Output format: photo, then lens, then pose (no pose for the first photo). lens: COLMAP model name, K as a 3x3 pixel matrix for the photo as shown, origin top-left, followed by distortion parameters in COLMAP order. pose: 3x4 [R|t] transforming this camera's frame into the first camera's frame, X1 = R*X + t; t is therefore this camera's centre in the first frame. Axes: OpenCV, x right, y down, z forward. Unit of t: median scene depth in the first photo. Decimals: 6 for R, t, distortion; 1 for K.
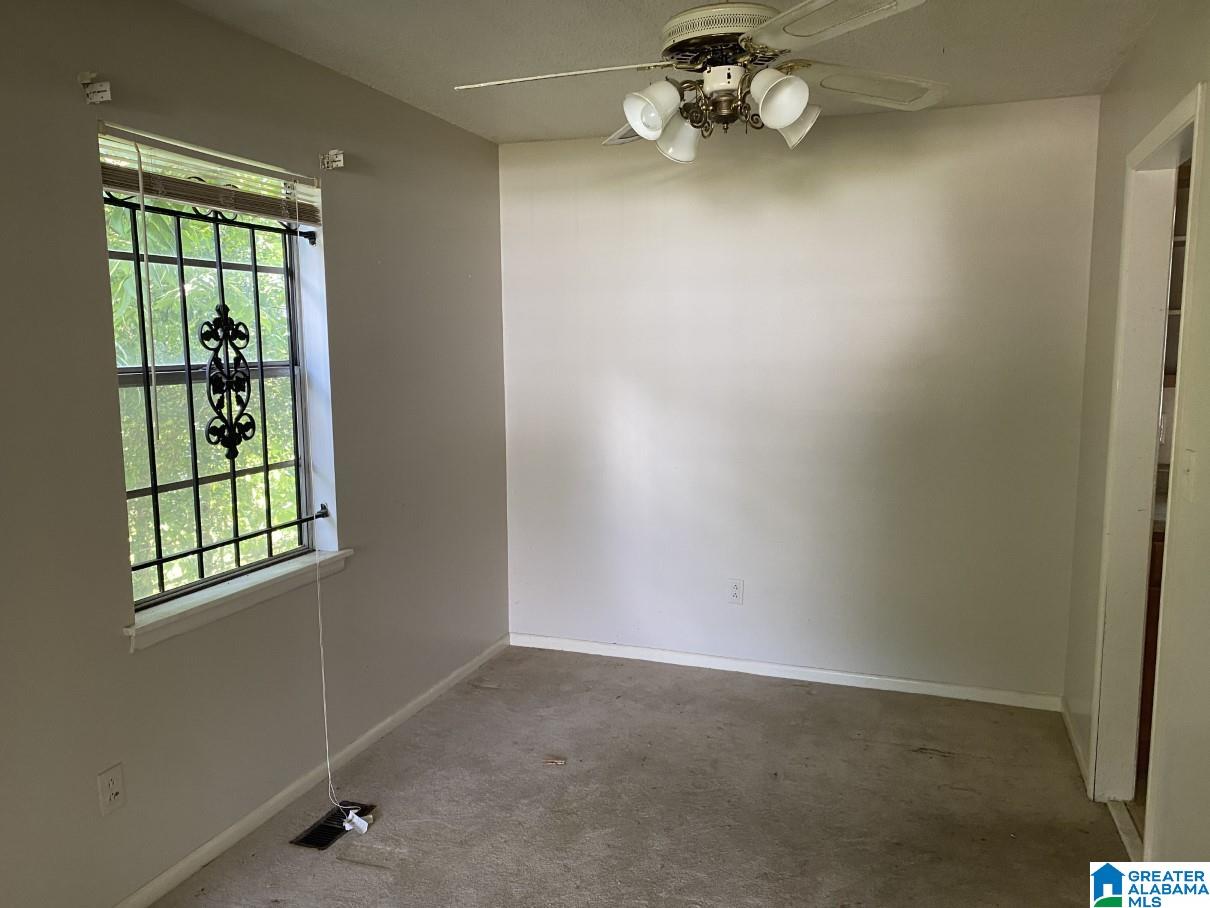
lens RADIAL K [[929.7, 0, 607.5], [0, 929.7, 458.1], [0, 0, 1]] dist [0.063596, -0.098327]
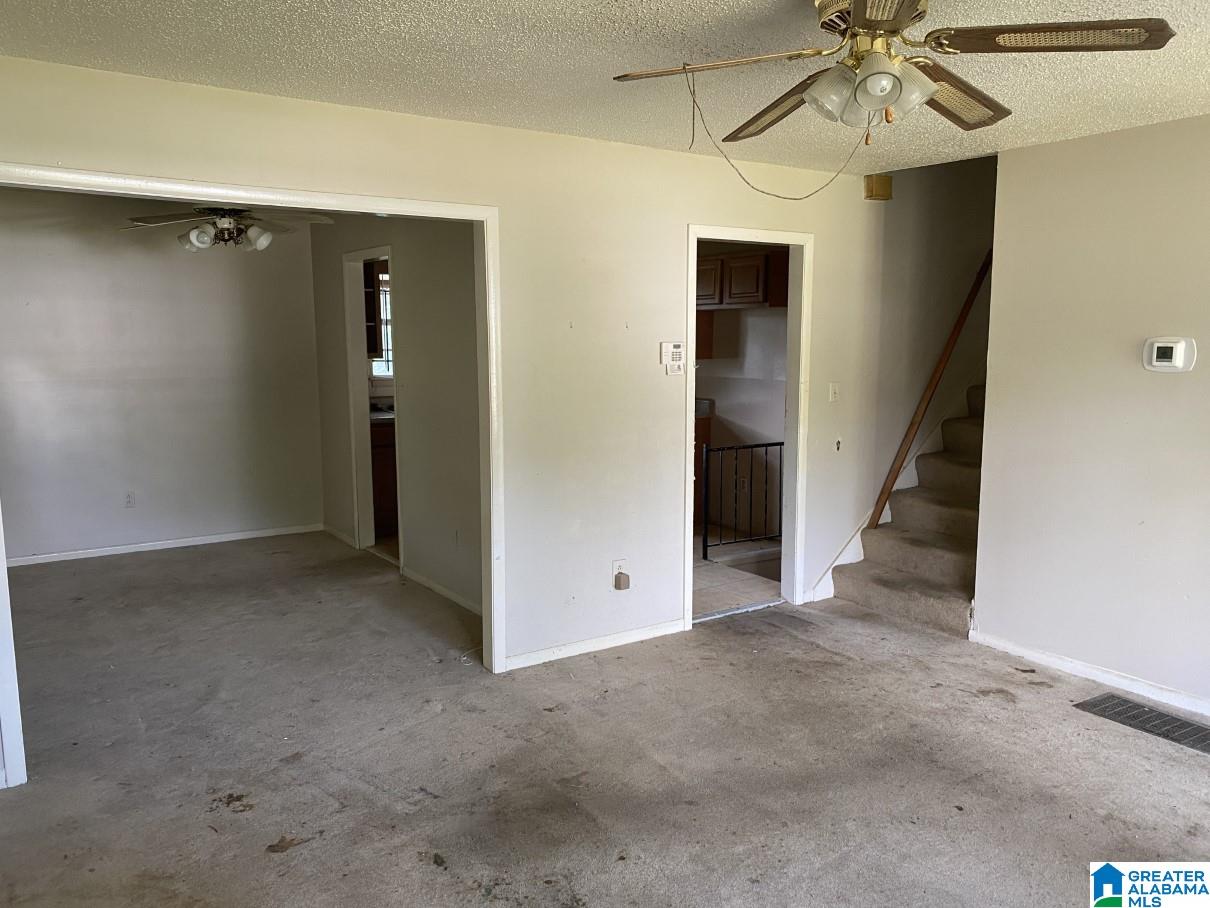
lens RADIAL K [[913.5, 0, 610.1], [0, 913.5, 457.9], [0, 0, 1]] dist [0.028240, -0.003571]
pose [[0.582957, -0.108433, 0.805235, -0.955519], [0.100073, 0.993091, 0.061281, 0.095012], [-0.806317, 0.044858, 0.589781, -0.837310]]
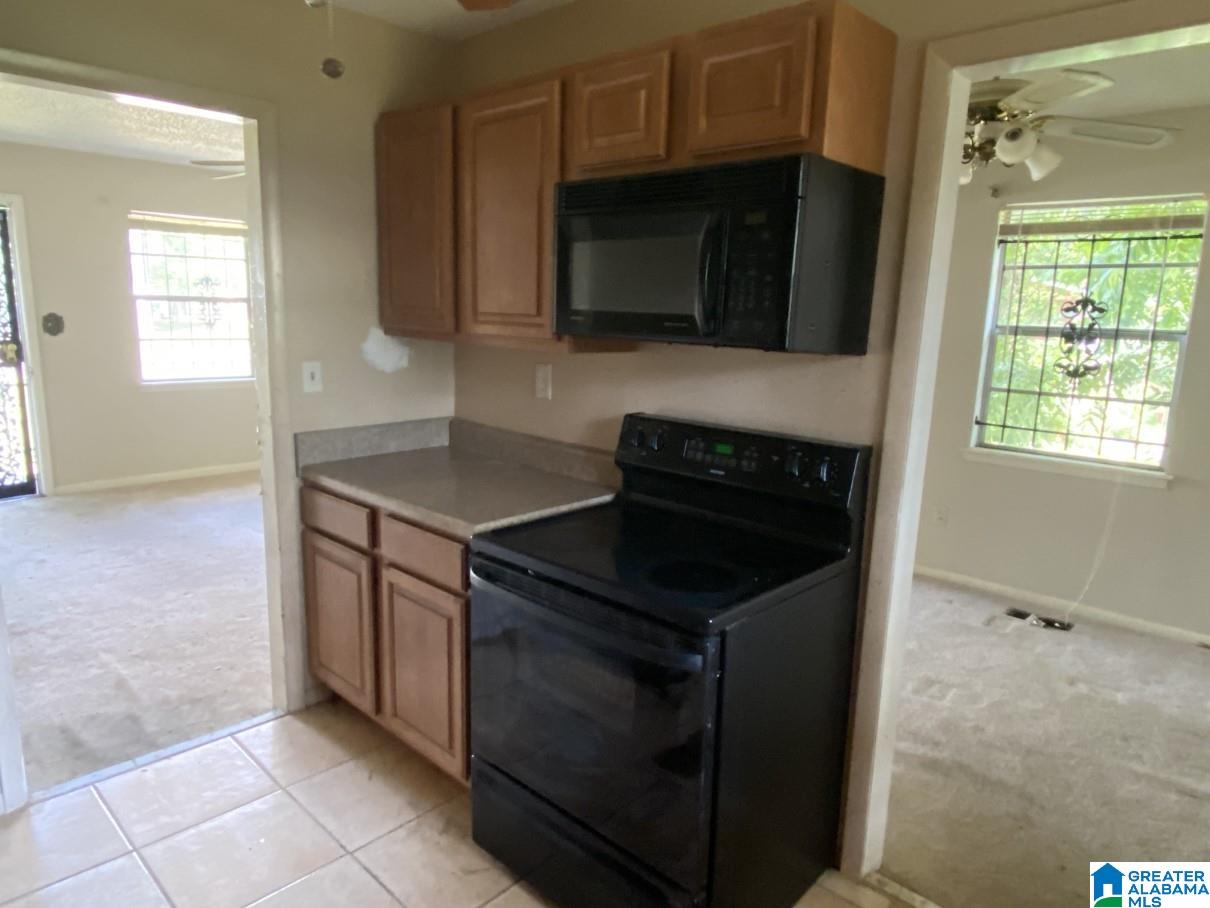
lens RADIAL K [[797.4, 0, 603.7], [0, 797.4, 460.1], [0, 0, 1]] dist [-0.003003, -0.004009]
pose [[-0.420462, 0.163675, -0.892425, 1.265731], [-0.144546, 0.958948, 0.243978, -0.098613], [0.895722, 0.231580, -0.379542, 0.849896]]
